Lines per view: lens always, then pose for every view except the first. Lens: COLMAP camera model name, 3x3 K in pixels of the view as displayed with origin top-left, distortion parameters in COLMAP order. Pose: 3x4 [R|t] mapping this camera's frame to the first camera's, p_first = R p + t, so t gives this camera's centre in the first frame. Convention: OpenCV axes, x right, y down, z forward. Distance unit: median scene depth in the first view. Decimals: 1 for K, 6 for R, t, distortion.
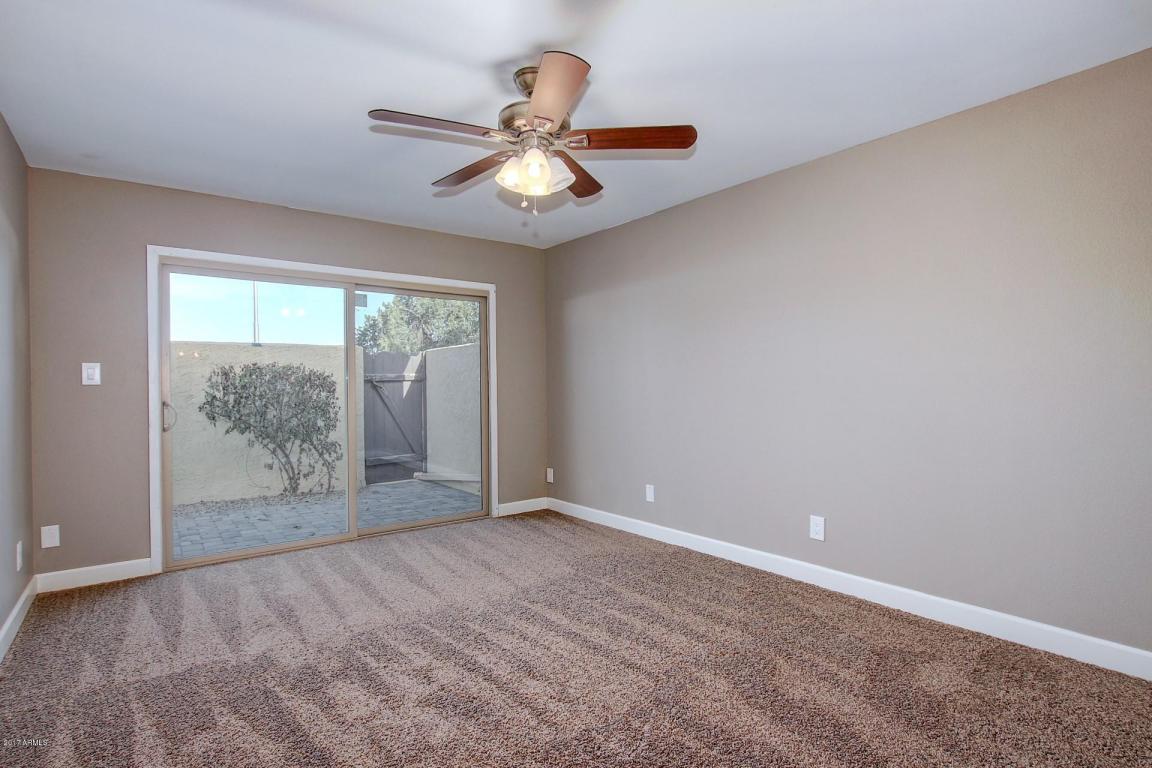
lens RADIAL K [[548.7, 0, 573.6], [0, 548.7, 389.5], [0, 0, 1]] dist [-0.010247, -0.000616]
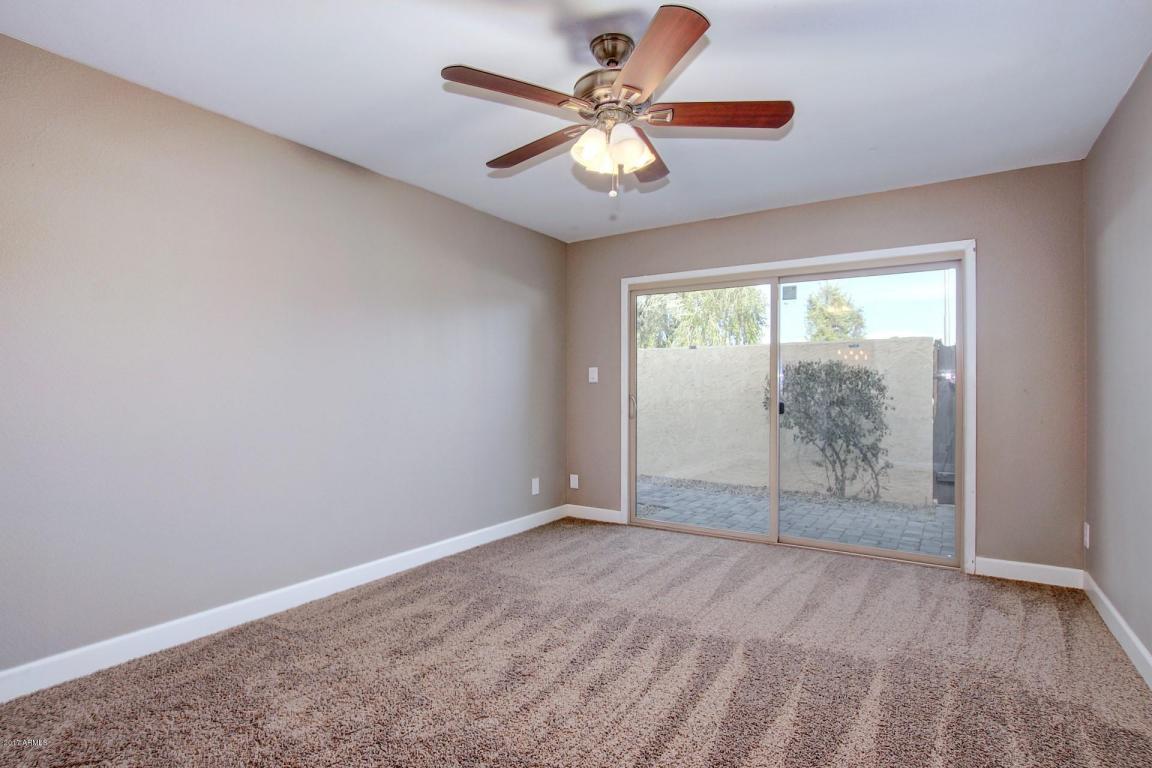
lens RADIAL K [[581.3, 0, 576.0], [0, 581.3, 384.0], [0, 0, 1]] dist [-0.005848, -0.000853]
pose [[0.360497, 0.004903, -0.932748, 0.507082], [-0.008870, 0.999959, 0.001828, -0.006060], [0.932718, 0.007614, 0.360525, 0.371584]]
